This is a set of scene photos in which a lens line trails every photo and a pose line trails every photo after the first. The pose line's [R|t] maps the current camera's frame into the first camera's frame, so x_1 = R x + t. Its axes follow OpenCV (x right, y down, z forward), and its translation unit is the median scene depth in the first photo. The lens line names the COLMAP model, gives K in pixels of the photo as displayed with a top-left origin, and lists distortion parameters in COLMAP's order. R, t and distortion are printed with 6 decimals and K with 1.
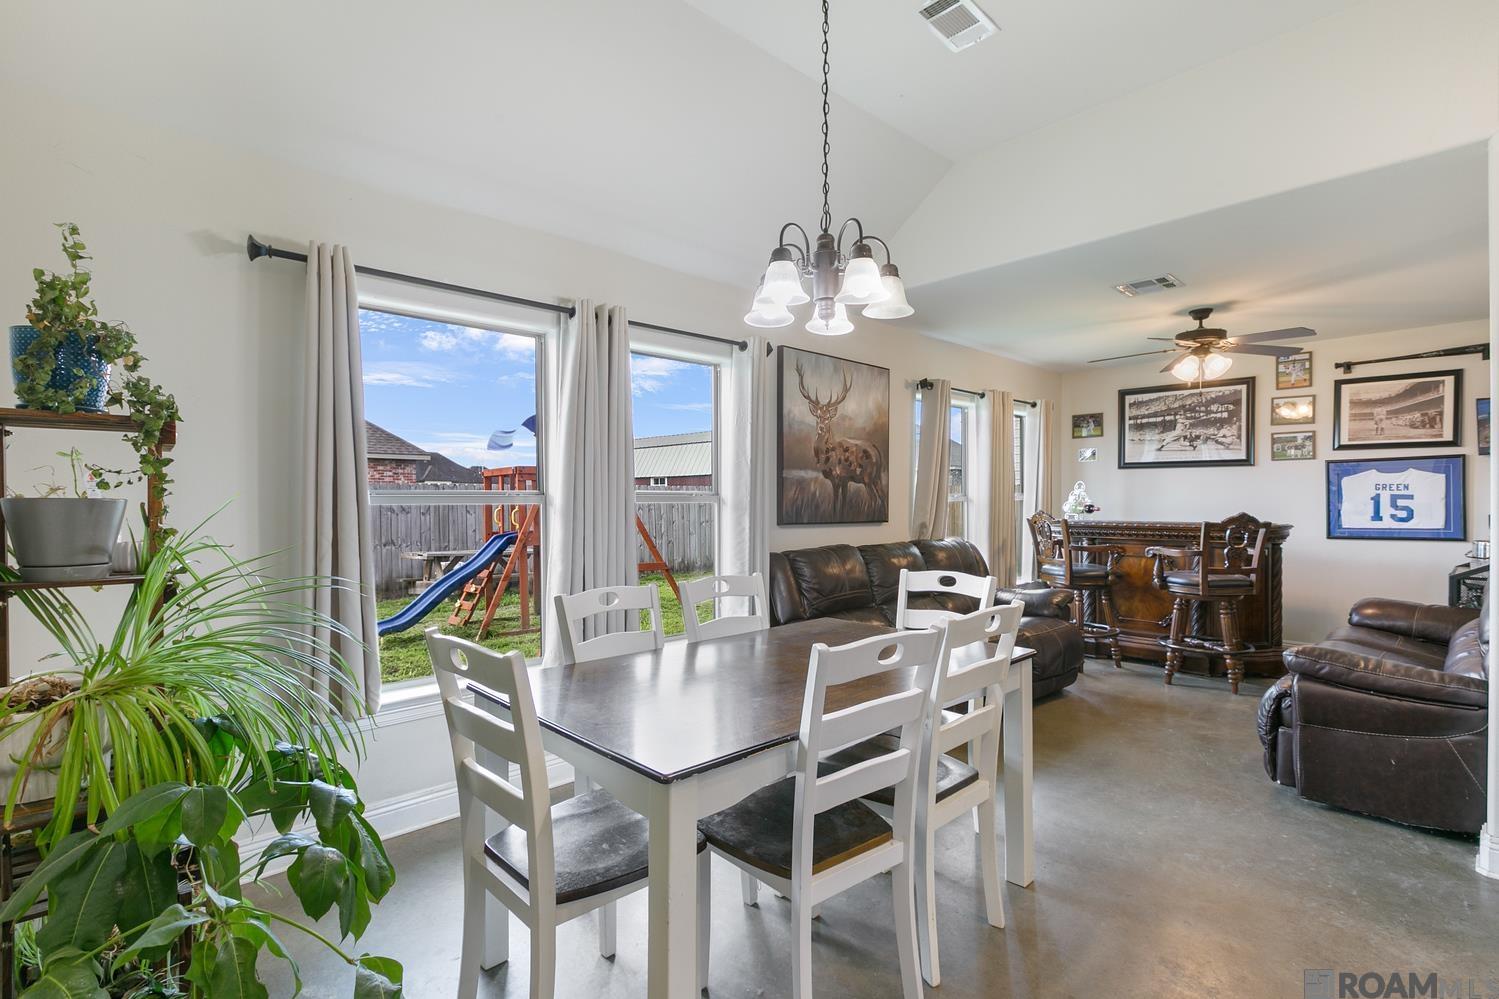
lens RADIAL K [[713.4, 0, 754.3], [0, 713.4, 500.8], [0, 0, 1]] dist [0.021913, -0.000013]
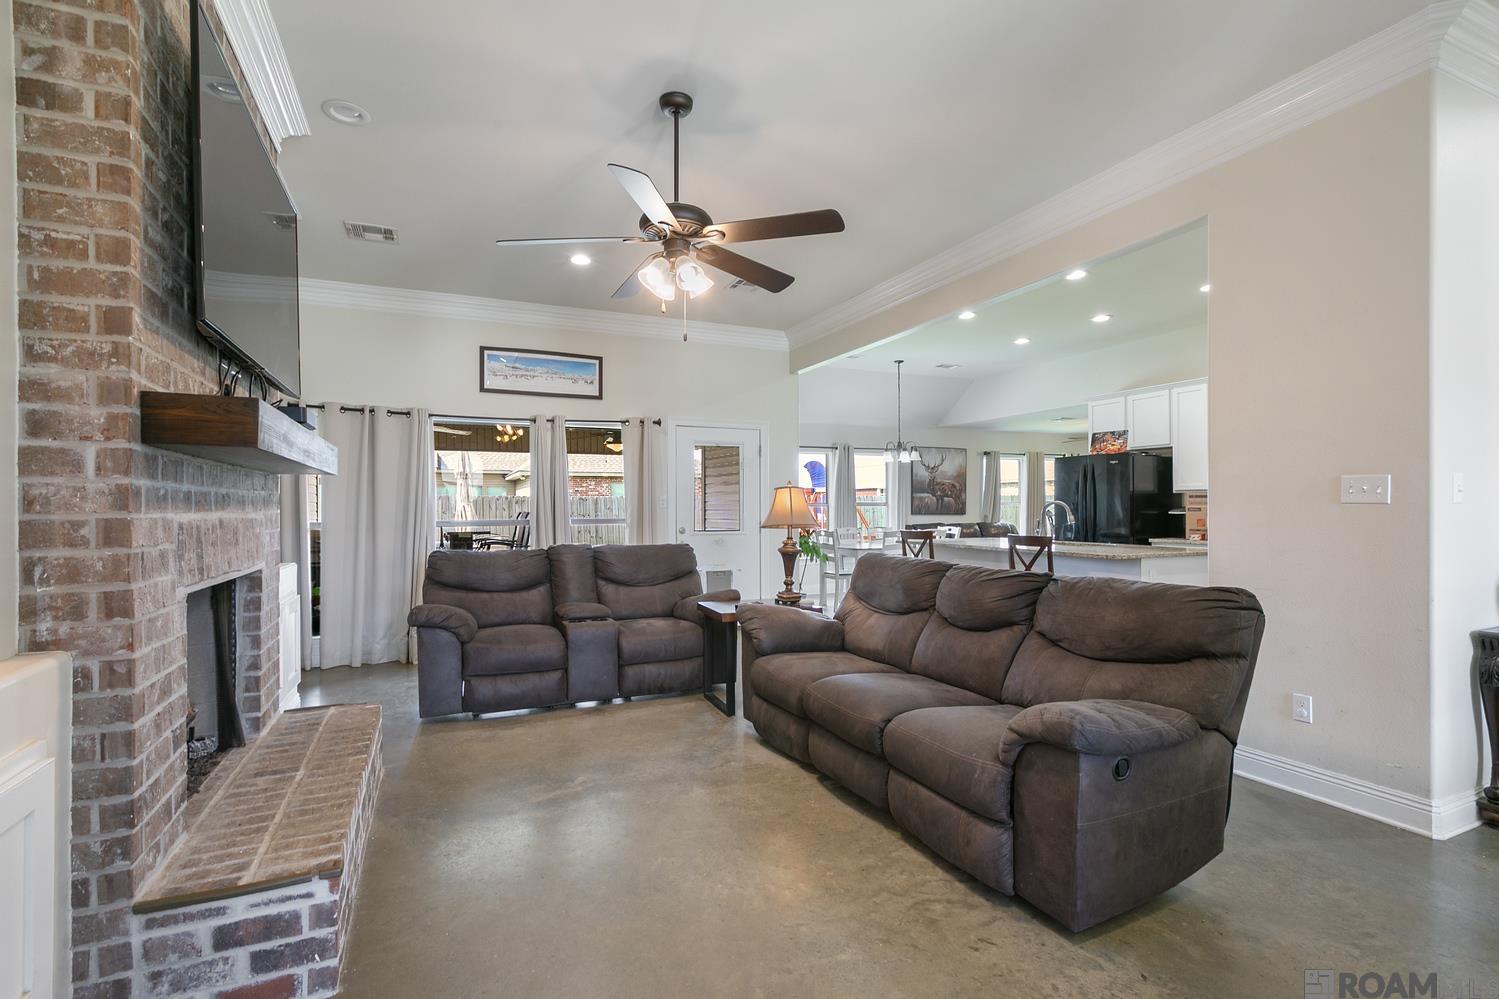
lens RADIAL K [[713.4, 0, 746.9], [0, 713.4, 505.8], [0, 0, 1]] dist [0.021913, -0.000013]
pose [[0.945803, -0.001668, -0.324736, 0.420508], [0.001410, 0.999998, -0.001029, 0.004777], [0.324738, 0.000515, 0.945804, -2.239195]]
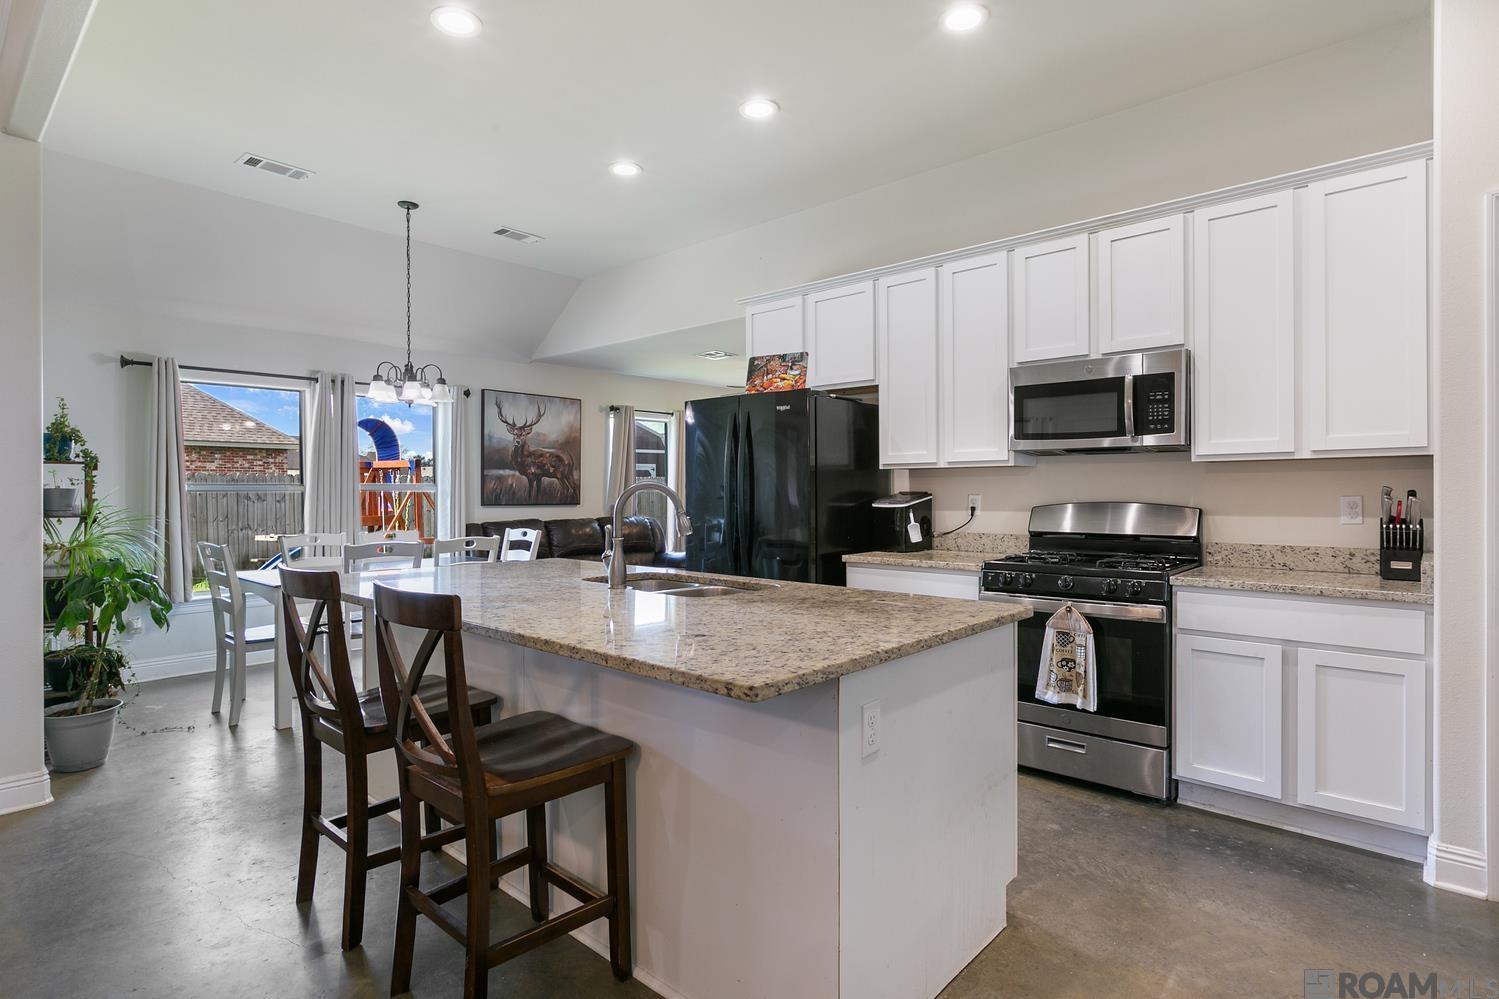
lens RADIAL K [[761.8, 0, 751.2], [0, 761.8, 494.3], [0, 0, 1]] dist [-0.003362, -0.001222]
pose [[0.996041, 0.000095, 0.088898, 0.623113], [-0.000571, 0.999986, 0.005325, 0.000697], [-0.088896, -0.005355, 0.996027, -0.914810]]
